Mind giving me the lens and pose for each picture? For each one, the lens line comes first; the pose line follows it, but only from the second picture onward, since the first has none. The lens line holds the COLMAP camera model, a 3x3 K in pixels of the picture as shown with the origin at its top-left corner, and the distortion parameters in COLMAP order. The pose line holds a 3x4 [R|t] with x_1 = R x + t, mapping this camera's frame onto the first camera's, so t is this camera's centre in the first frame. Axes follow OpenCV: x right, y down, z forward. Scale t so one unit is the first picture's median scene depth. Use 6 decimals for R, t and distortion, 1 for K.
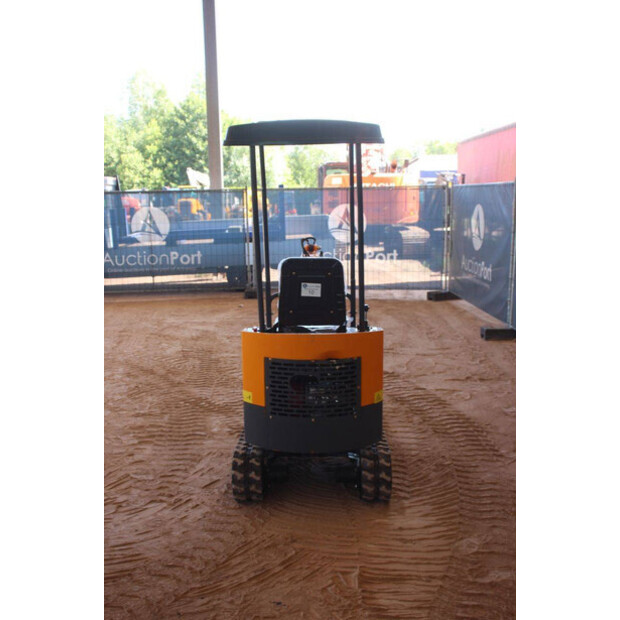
lens RADIAL K [[746.1, 0, 310.0], [0, 746.1, 310.0], [0, 0, 1]] dist [-0.020376, 0.047306]
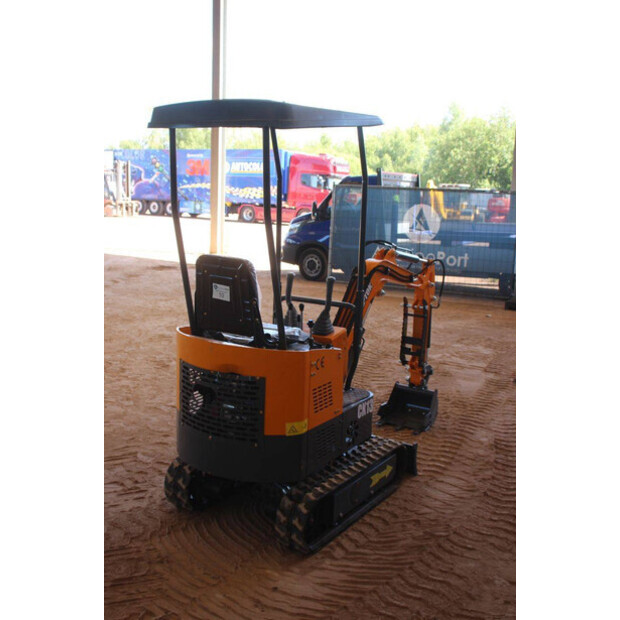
lens RADIAL K [[725.8, 0, 310.0], [0, 725.8, 310.0], [0, 0, 1]] dist [-0.017148, 0.012807]
pose [[0.845203, 0.136140, -0.516814, 0.467048], [-0.134885, 0.990045, 0.040207, -0.047651], [0.517143, 0.035727, 0.855153, 0.275629]]
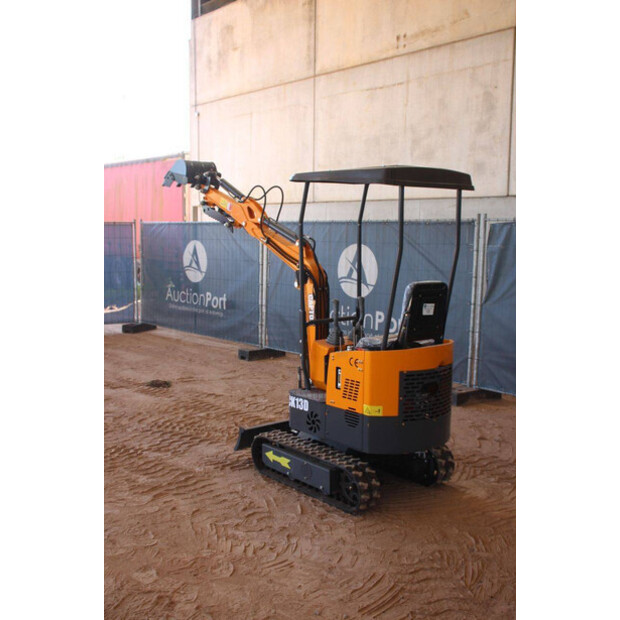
lens RADIAL K [[726.0, 0, 310.0], [0, 726.0, 290.9], [0, 0, 1]] dist [0.014791, -0.001208]
pose [[0.741689, -0.036329, 0.669759, -0.785314], [0.085293, 0.995534, -0.040453, -0.022137], [-0.665298, 0.087130, 0.741476, 0.233686]]
